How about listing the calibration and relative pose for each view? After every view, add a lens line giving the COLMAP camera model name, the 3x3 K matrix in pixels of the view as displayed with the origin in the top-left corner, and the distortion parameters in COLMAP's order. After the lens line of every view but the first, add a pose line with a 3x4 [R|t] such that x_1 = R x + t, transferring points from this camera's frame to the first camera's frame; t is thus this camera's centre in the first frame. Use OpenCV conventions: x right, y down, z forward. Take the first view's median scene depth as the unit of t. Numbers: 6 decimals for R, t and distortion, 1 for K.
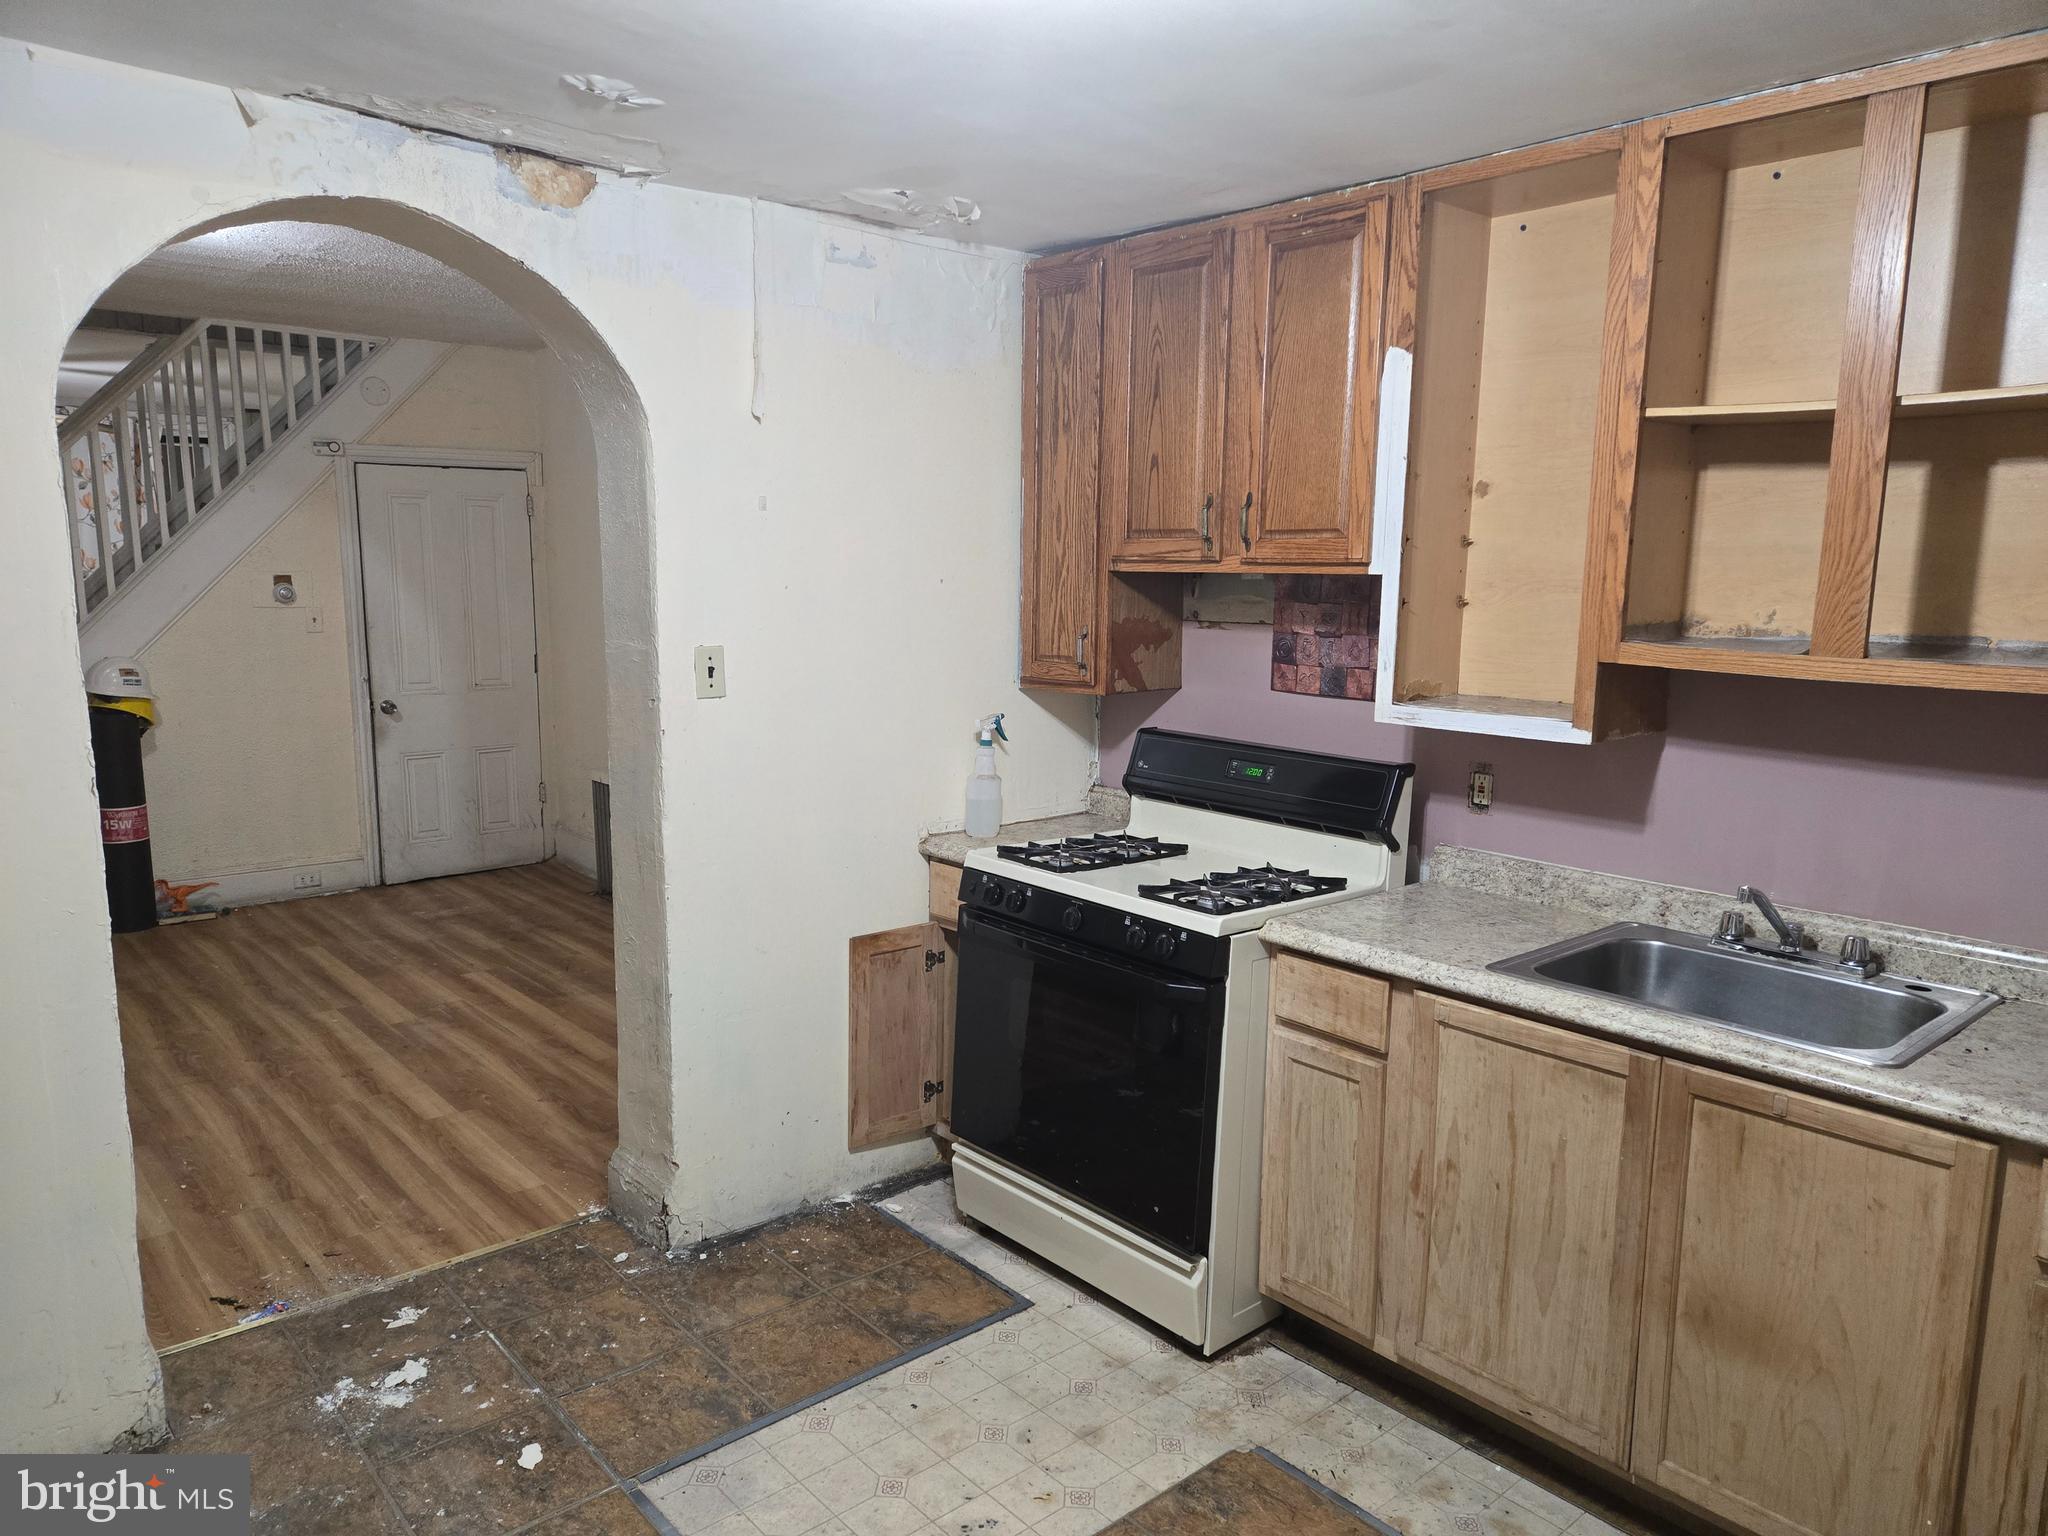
lens RADIAL K [[1356.6, 0, 1013.2], [0, 1356.6, 774.1], [0, 0, 1]] dist [0.071802, -0.057535]
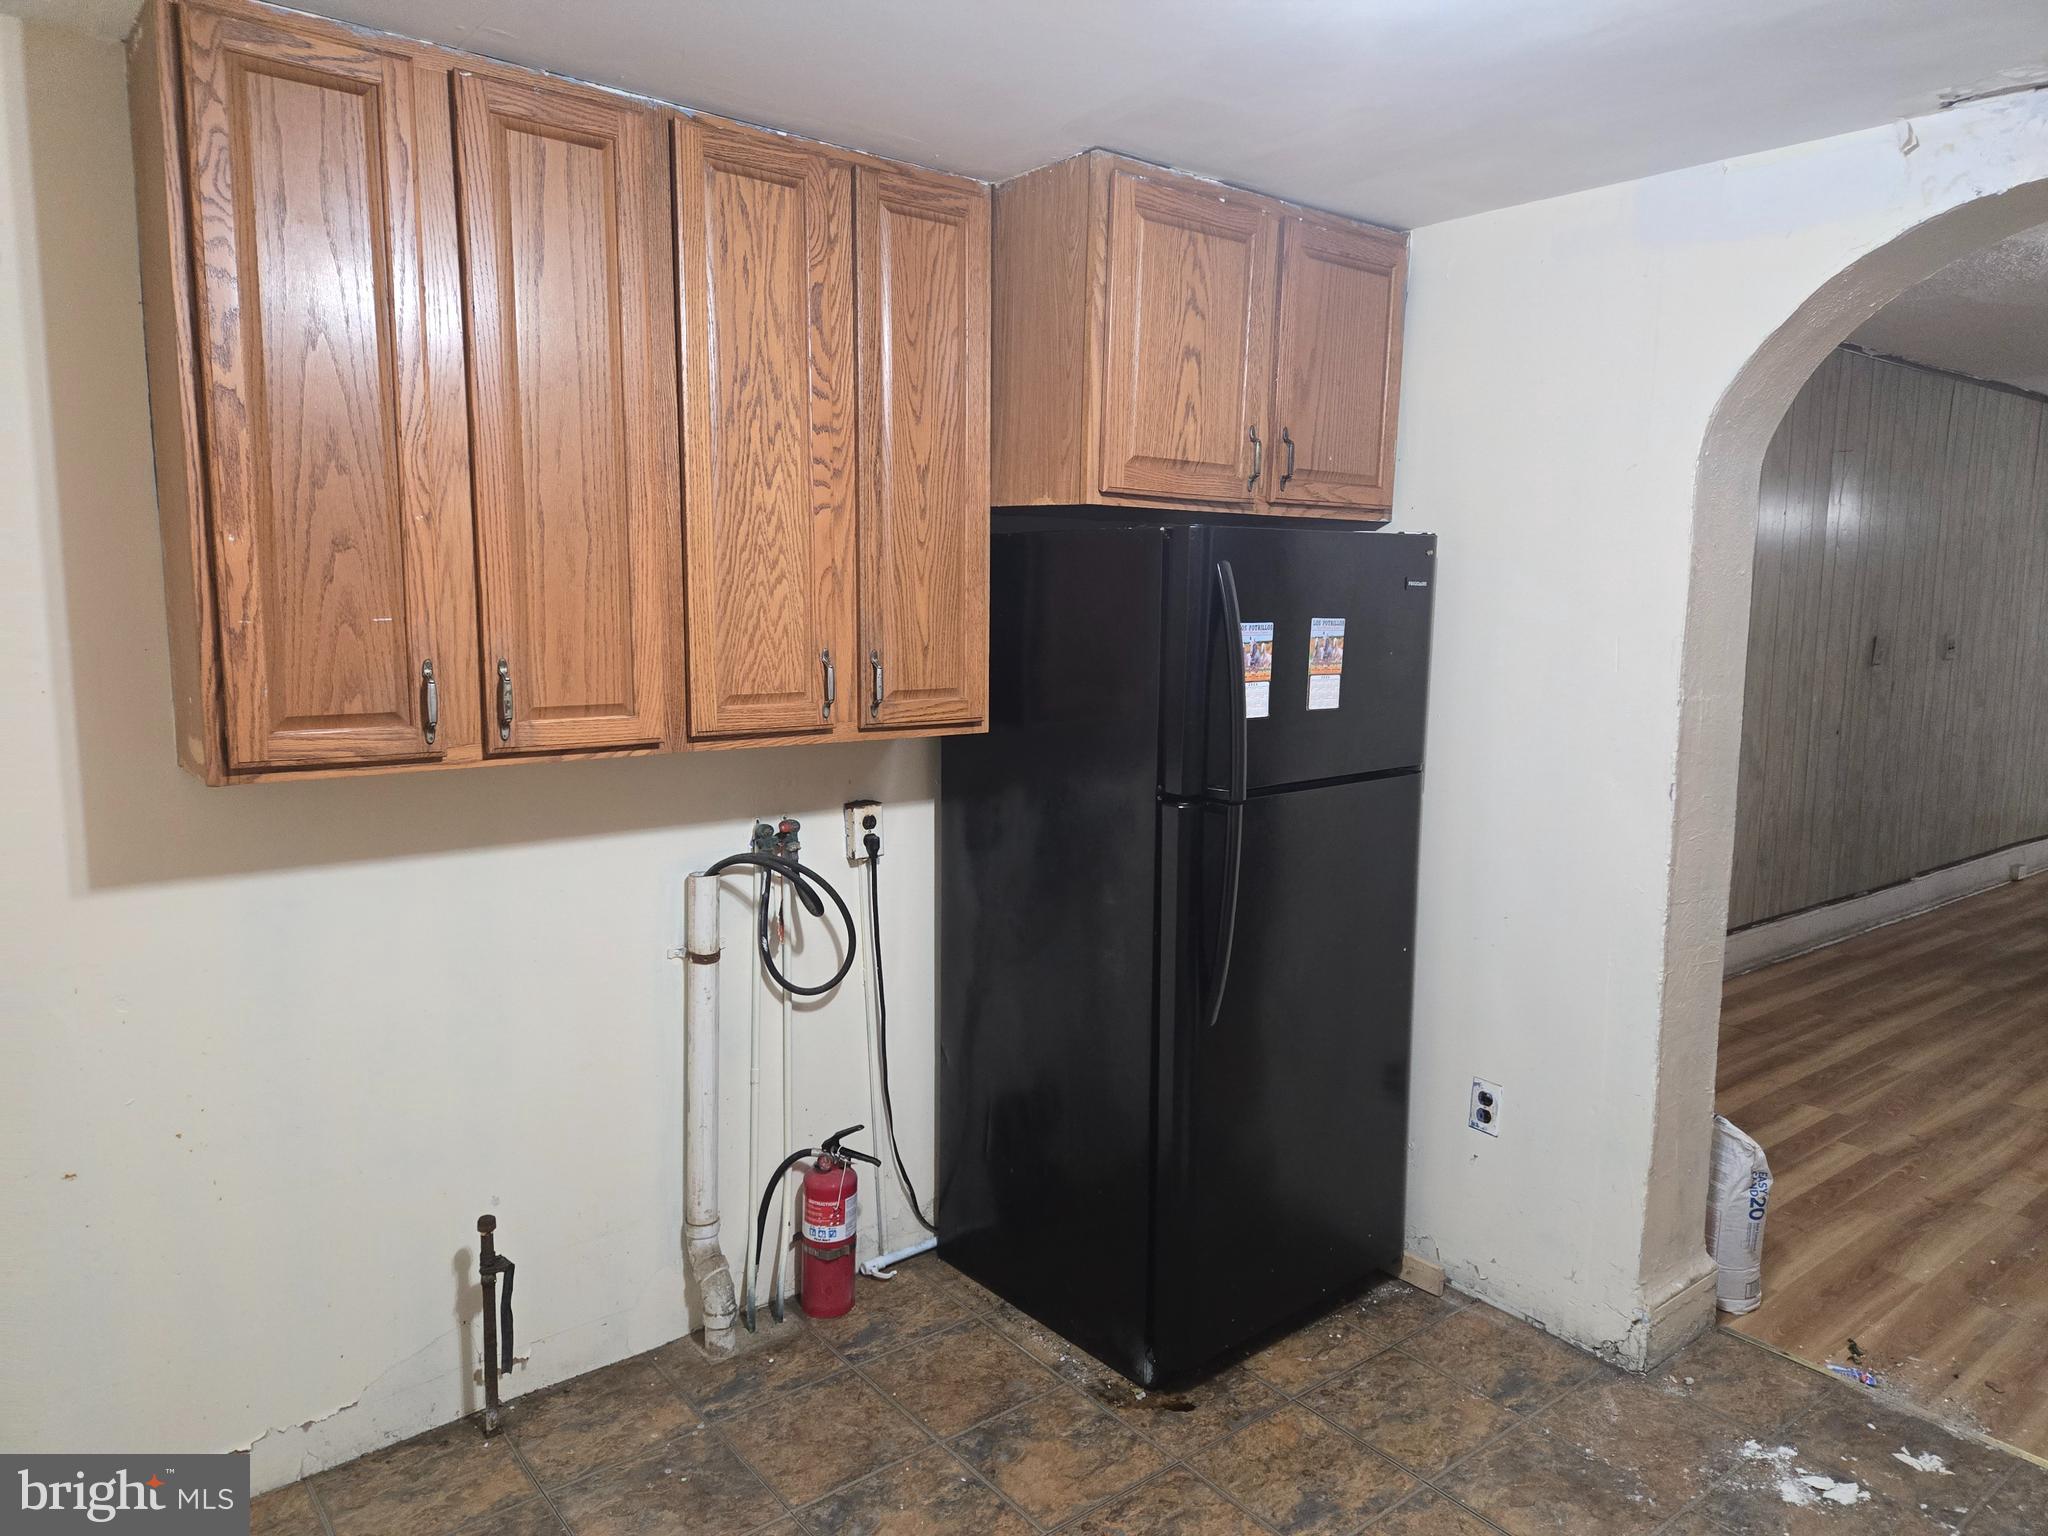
lens RADIAL K [[1356.6, 0, 1040.9], [0, 1356.6, 764.7], [0, 0, 1]] dist [0.071802, -0.057535]
pose [[-0.043856, 0.110946, -0.992858, 0.440562], [-0.159472, 0.980294, 0.116586, -0.055477], [0.986228, 0.163446, -0.025299, 0.438355]]
